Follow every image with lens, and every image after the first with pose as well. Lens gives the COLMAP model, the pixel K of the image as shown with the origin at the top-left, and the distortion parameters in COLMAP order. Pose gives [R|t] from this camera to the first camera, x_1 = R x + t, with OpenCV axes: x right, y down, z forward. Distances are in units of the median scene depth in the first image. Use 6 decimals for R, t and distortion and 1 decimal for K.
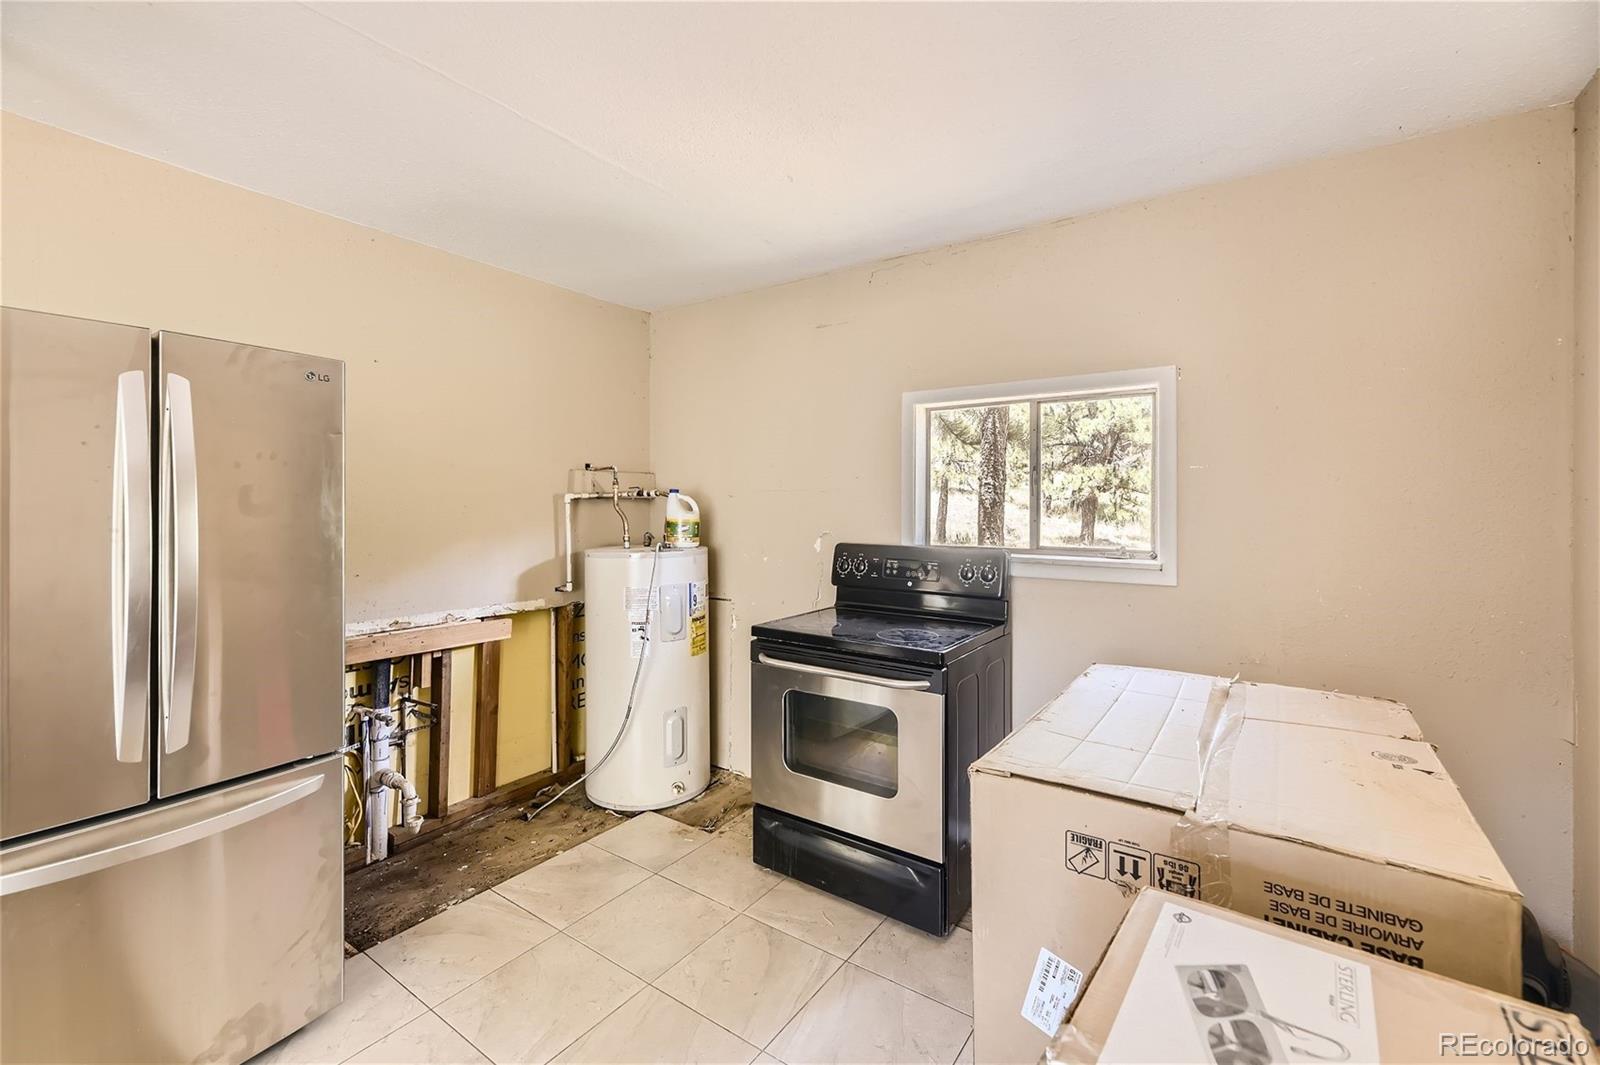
lens RADIAL K [[669.1, 0, 808.2], [0, 669.1, 508.8], [0, 0, 1]] dist [0.001830, 0.000000]
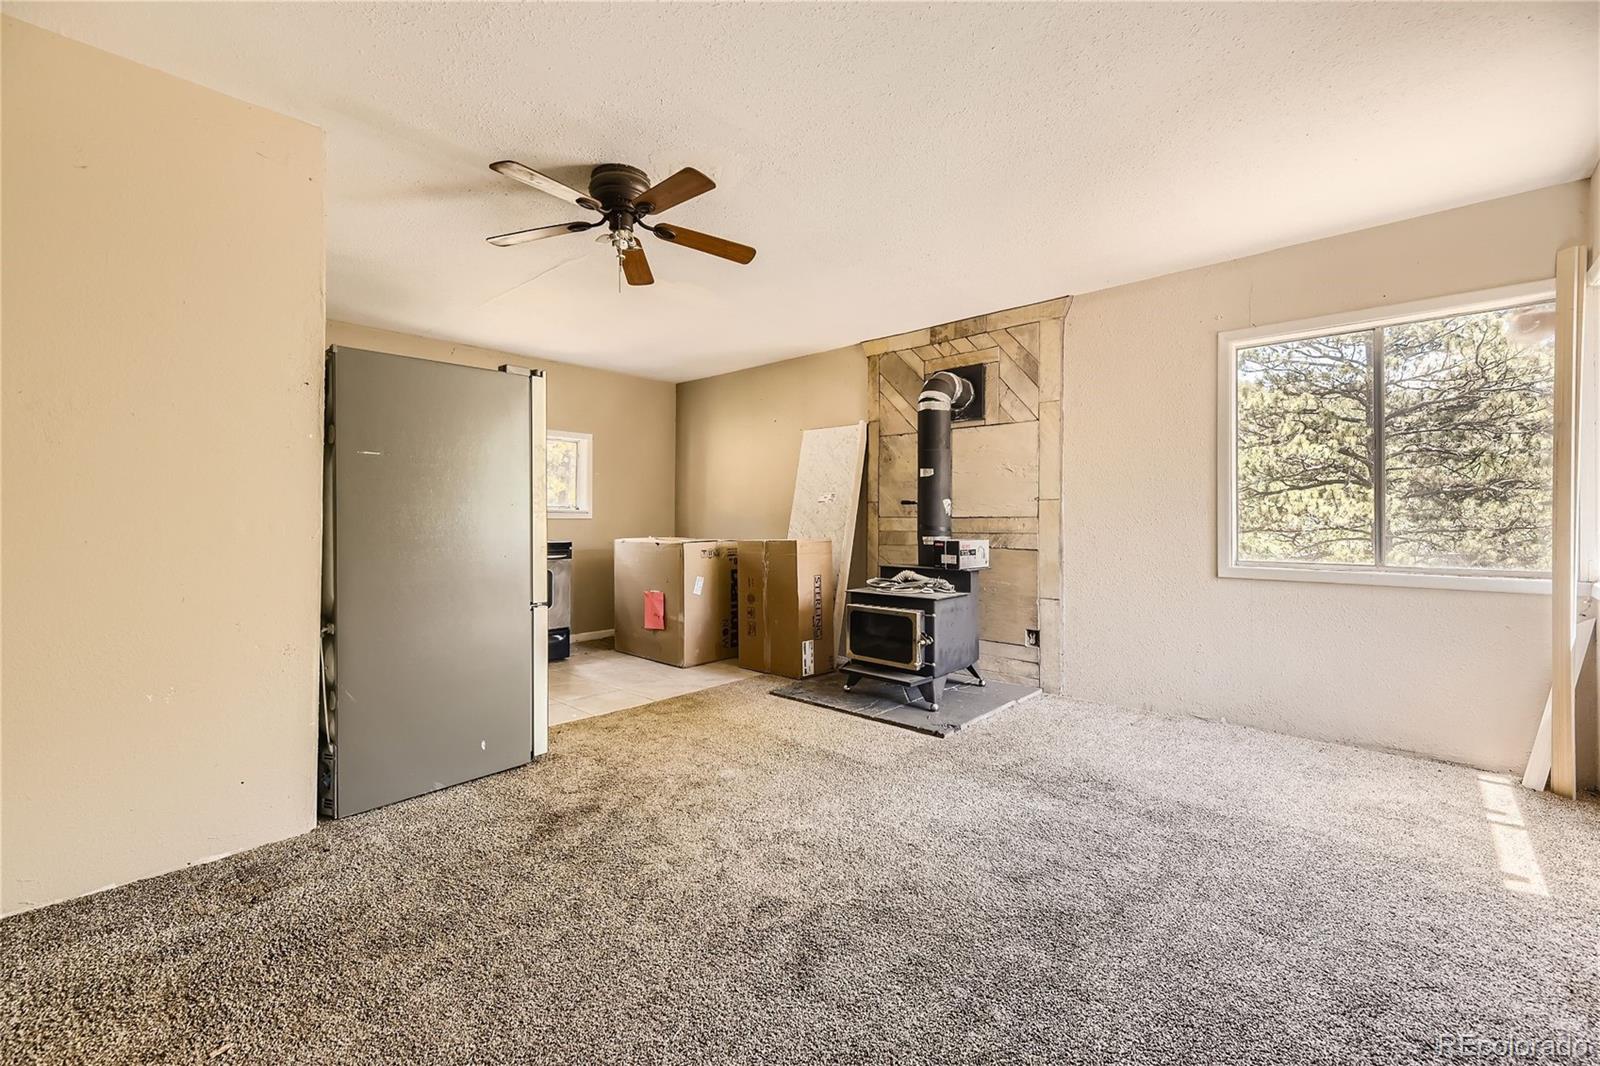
lens RADIAL K [[669.1, 0, 808.2], [0, 669.1, 509.3], [0, 0, 1]] dist [0.001830, 0.000000]
pose [[0.139516, 0.004813, 0.990208, -1.955936], [0.003791, 0.999978, -0.005394, 0.099527], [-0.990213, 0.004506, 0.139494, -0.198589]]
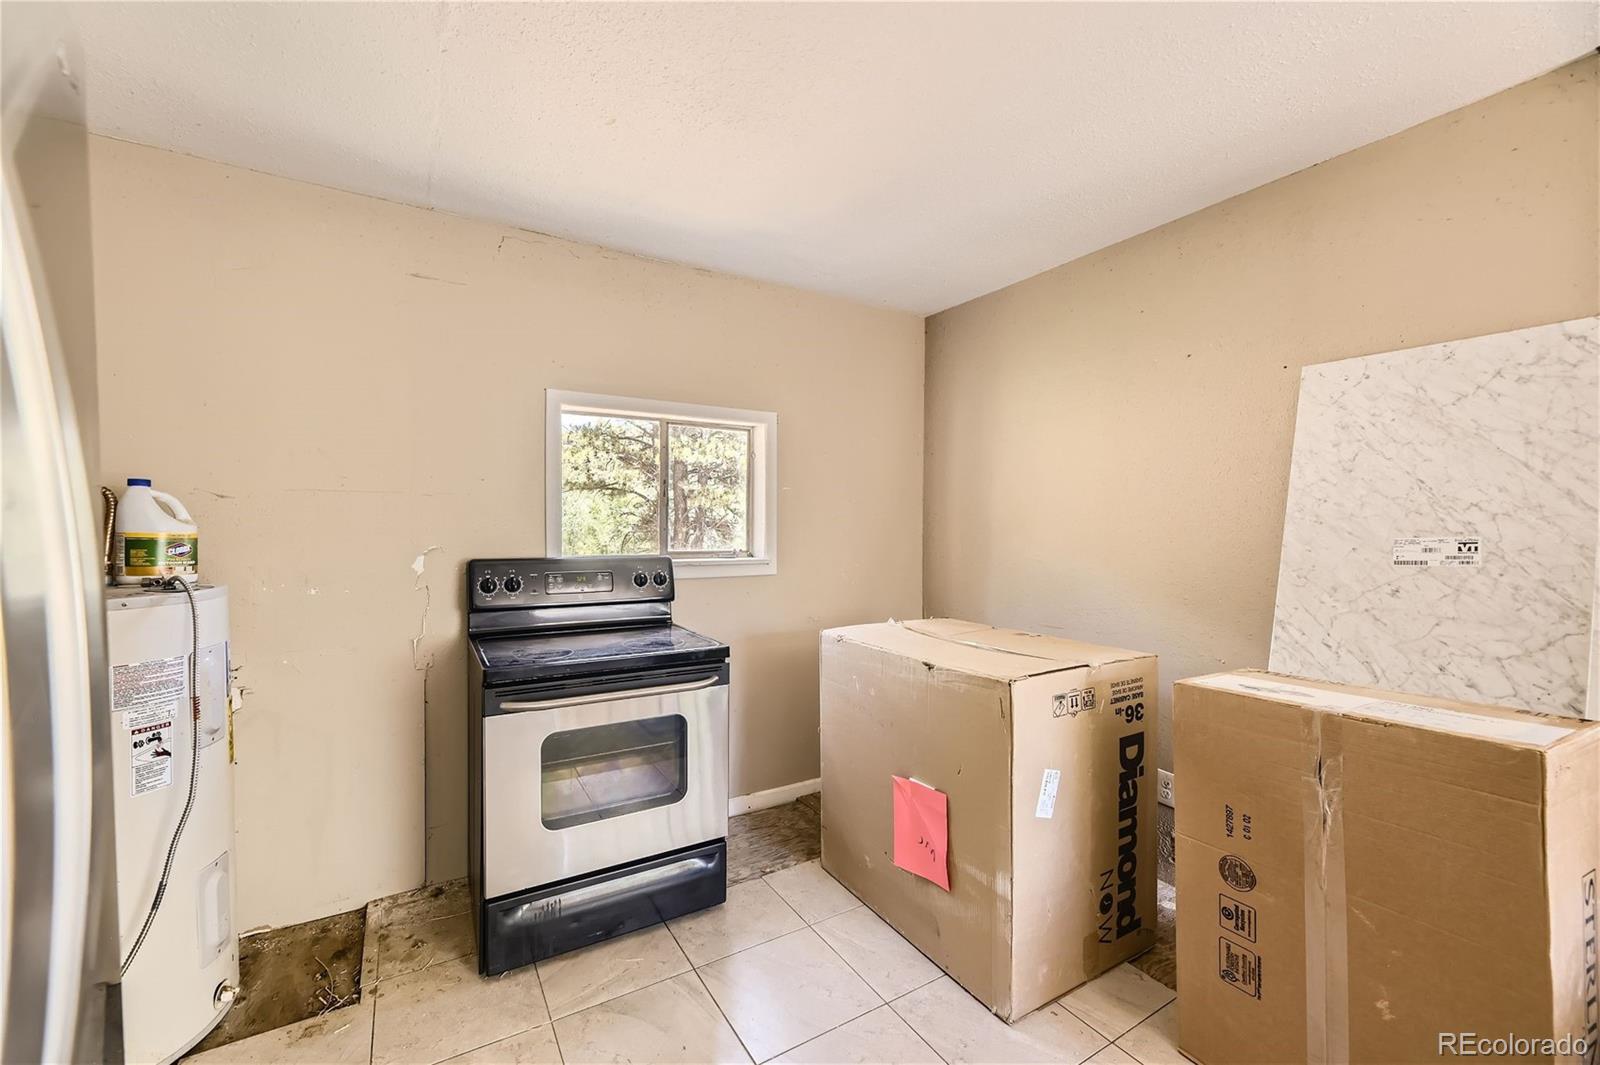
lens RADIAL K [[645.0, 0, 798.9], [0, 645.0, 548.0], [0, 0, 1]] dist [0.001922, 0.000084]
pose [[0.419728, -0.033982, 0.907014, -0.648725], [0.003388, 0.999351, 0.035874, 0.013803], [-0.907644, -0.011985, 0.419571, 0.413632]]
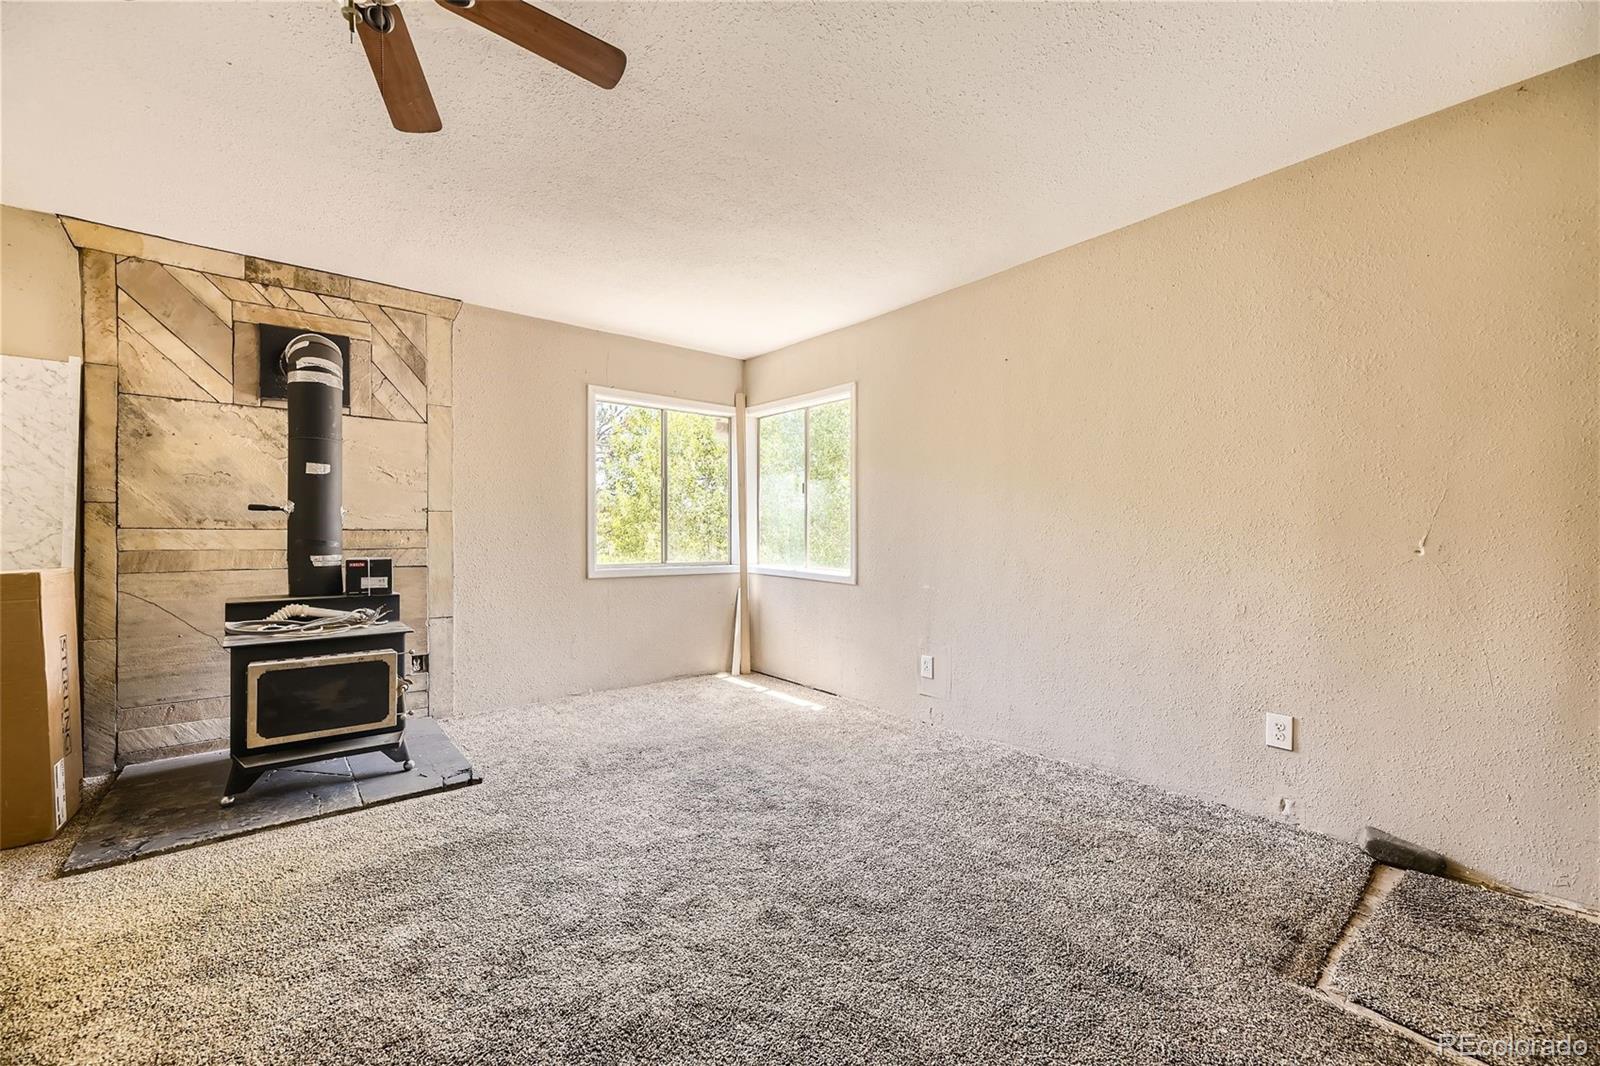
lens RADIAL K [[643.1, 0, 800.0], [0, 643.1, 533.0], [0, 0, 1]] dist [0.001806, 0.000086]
pose [[-0.961716, -0.013901, 0.273694, -1.375525], [-0.012959, 0.999902, 0.005247, 0.100414], [-0.273740, 0.001499, -0.961802, 0.741846]]
